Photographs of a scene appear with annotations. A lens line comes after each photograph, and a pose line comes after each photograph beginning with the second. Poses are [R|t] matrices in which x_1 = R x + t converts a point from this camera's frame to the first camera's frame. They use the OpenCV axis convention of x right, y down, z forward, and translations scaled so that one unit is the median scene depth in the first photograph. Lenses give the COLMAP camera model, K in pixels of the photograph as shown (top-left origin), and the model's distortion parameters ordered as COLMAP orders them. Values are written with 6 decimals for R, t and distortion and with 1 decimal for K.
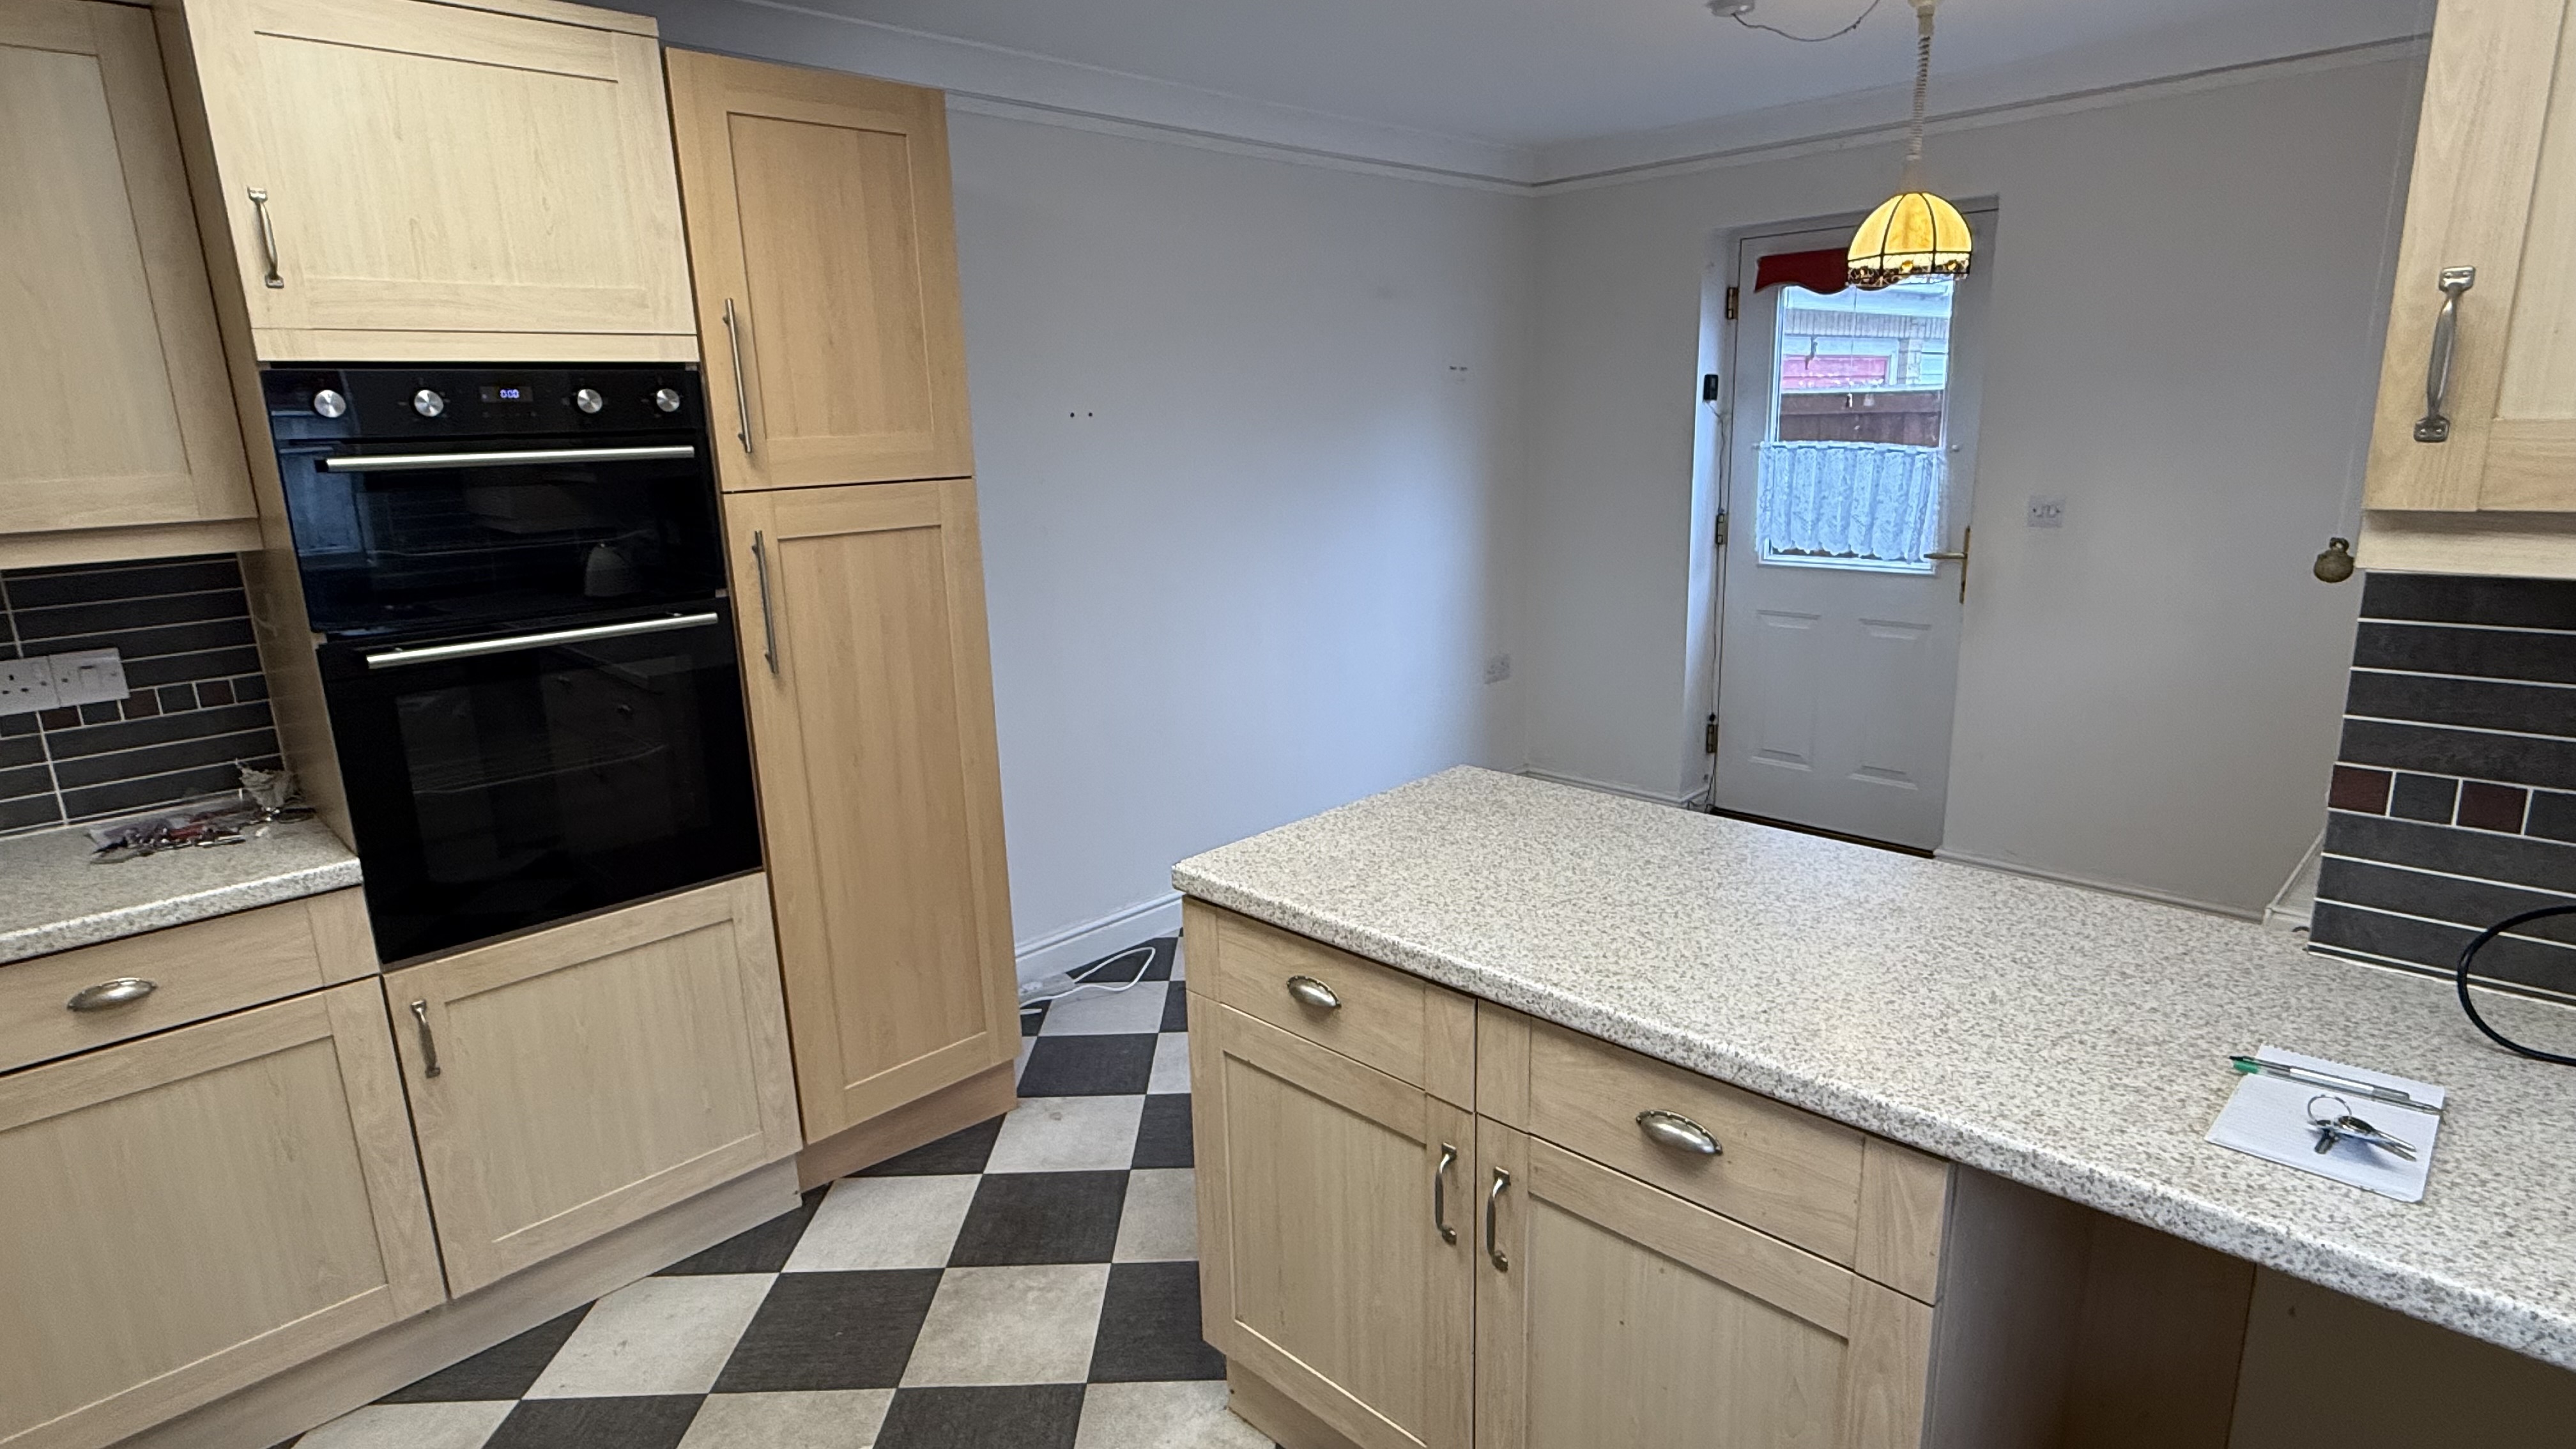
lens RADIAL K [[1316.7, 0, 1284.1], [0, 1316.7, 710.0], [0, 0, 1]] dist [-0.001446, -0.000422]
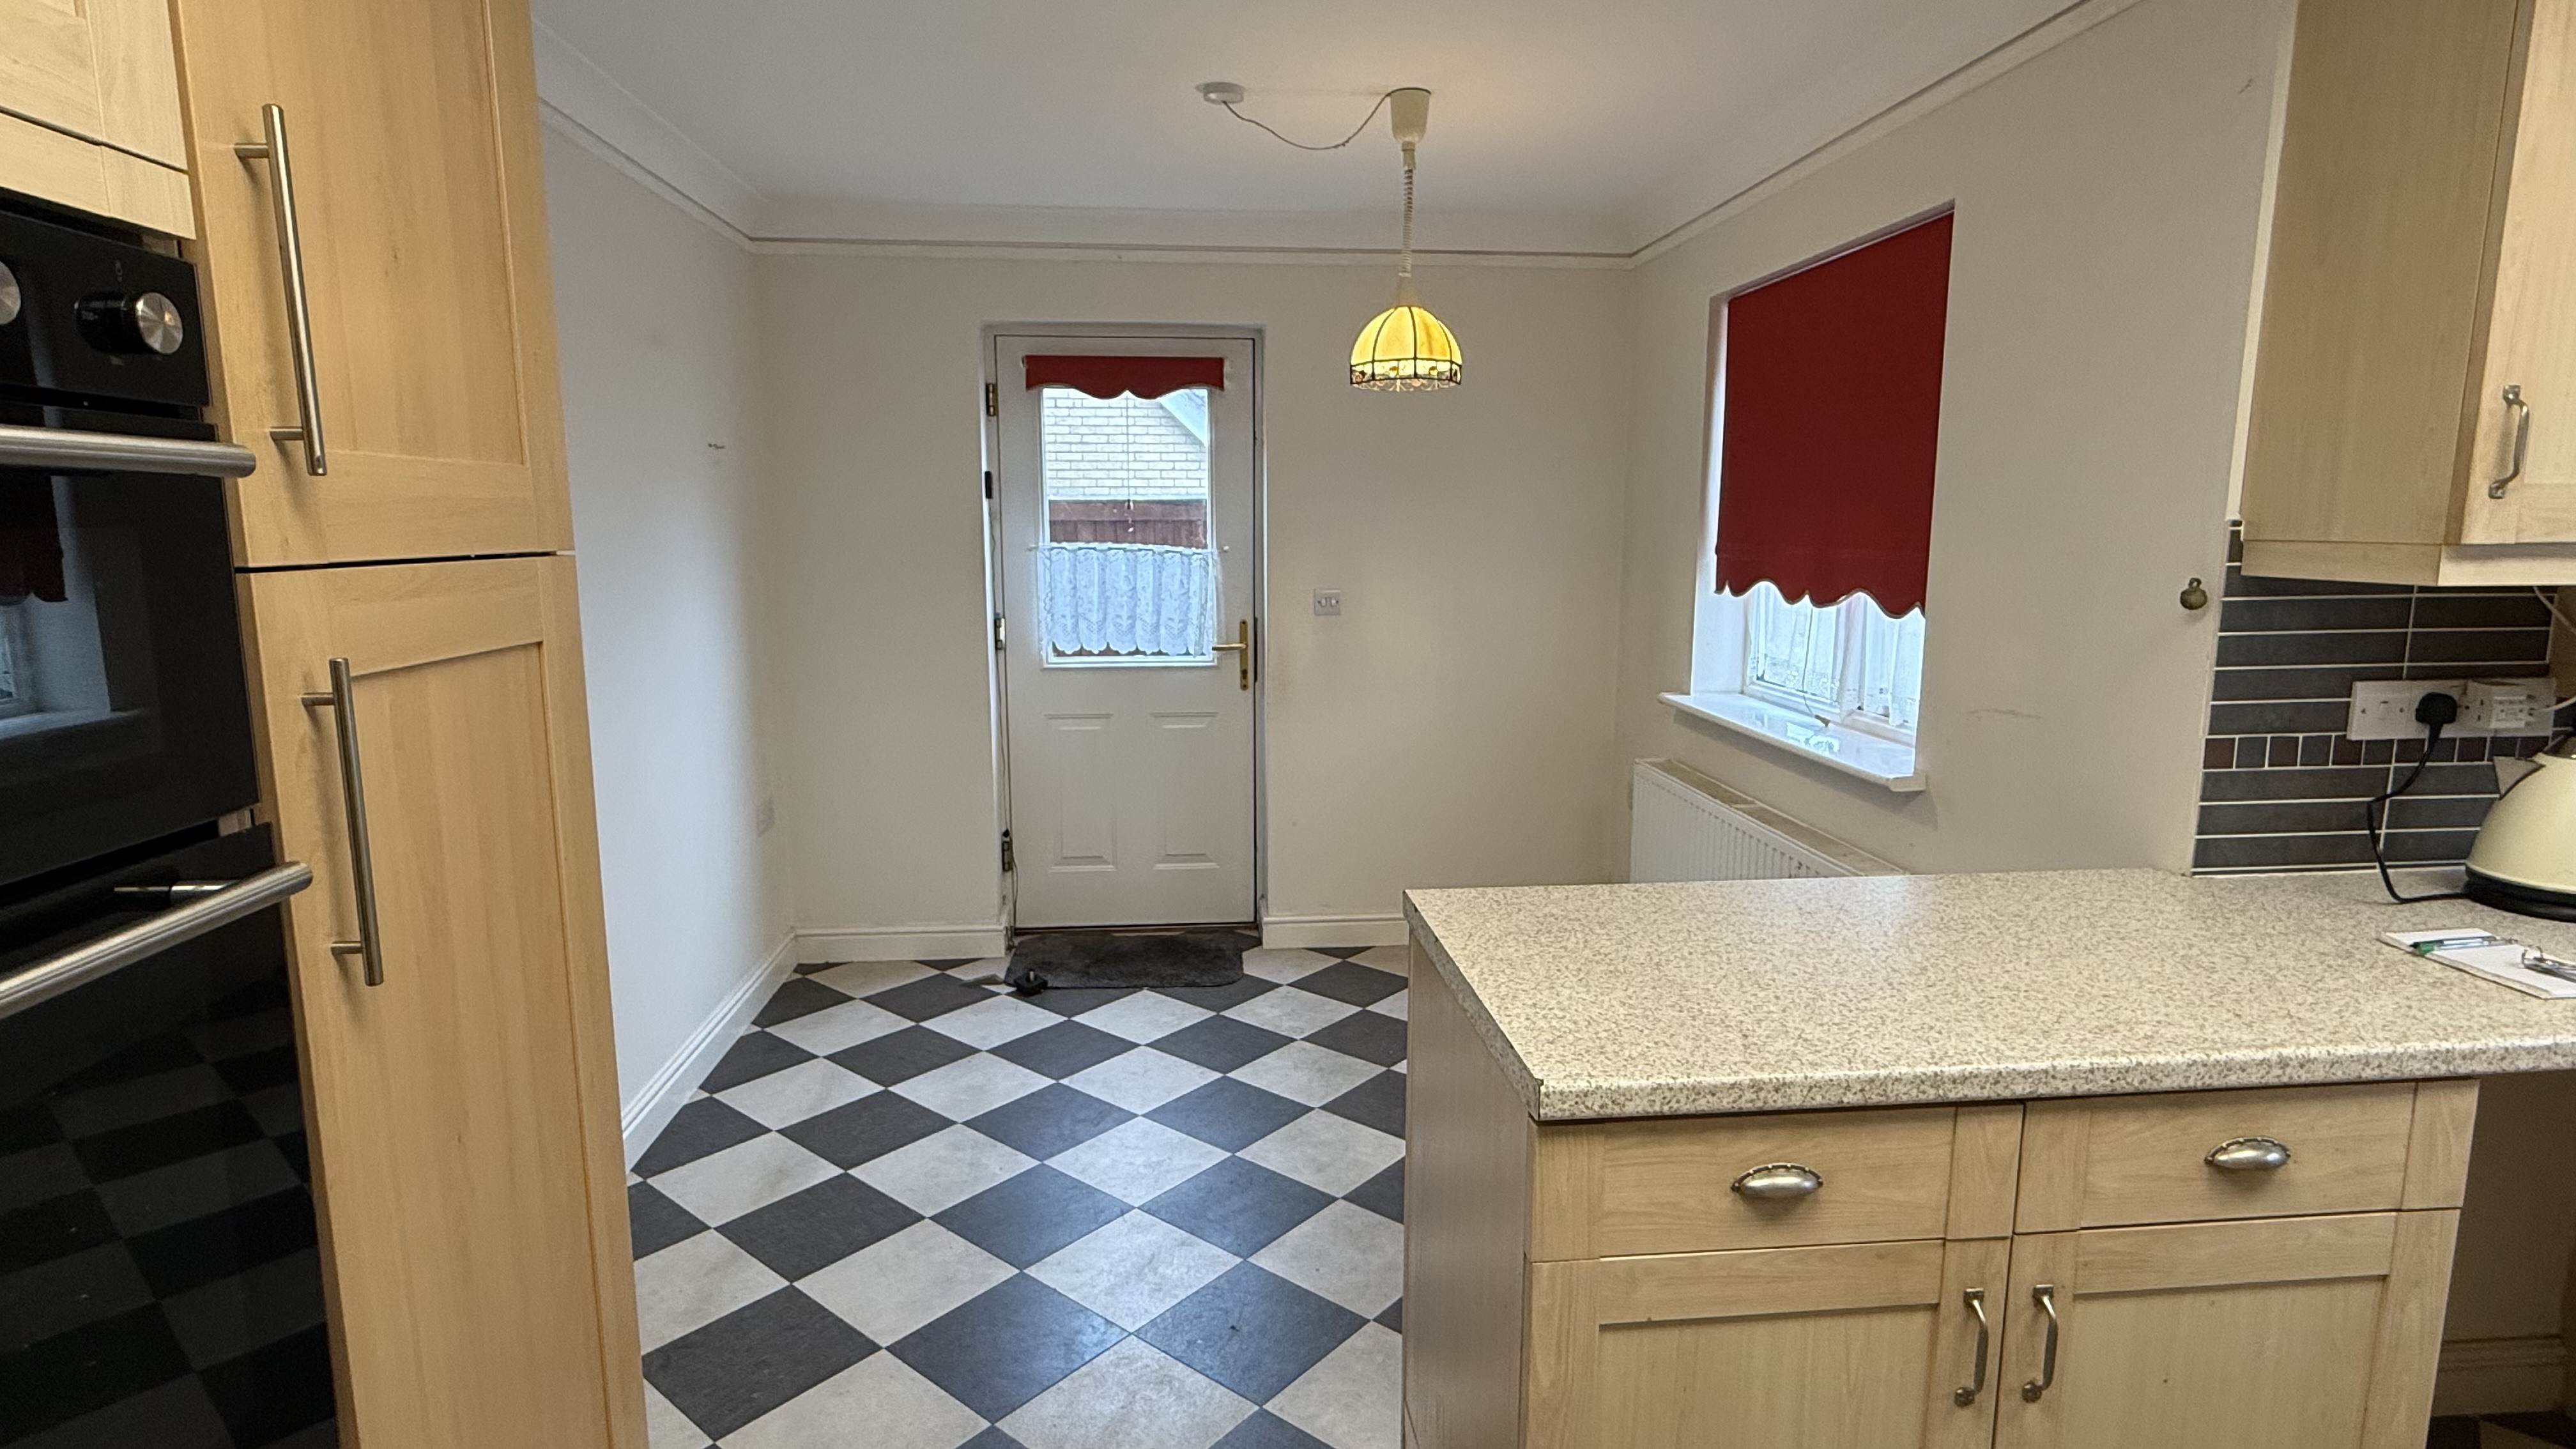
lens RADIAL K [[1308.7, 0, 1291.5], [0, 1308.7, 717.3], [0, 0, 1]] dist [-0.001979, -0.000034]
pose [[0.637444, -0.086083, 0.765673, -0.720752], [0.152525, 0.988172, -0.015883, -0.087116], [-0.755249, 0.126908, 0.643034, 0.678674]]
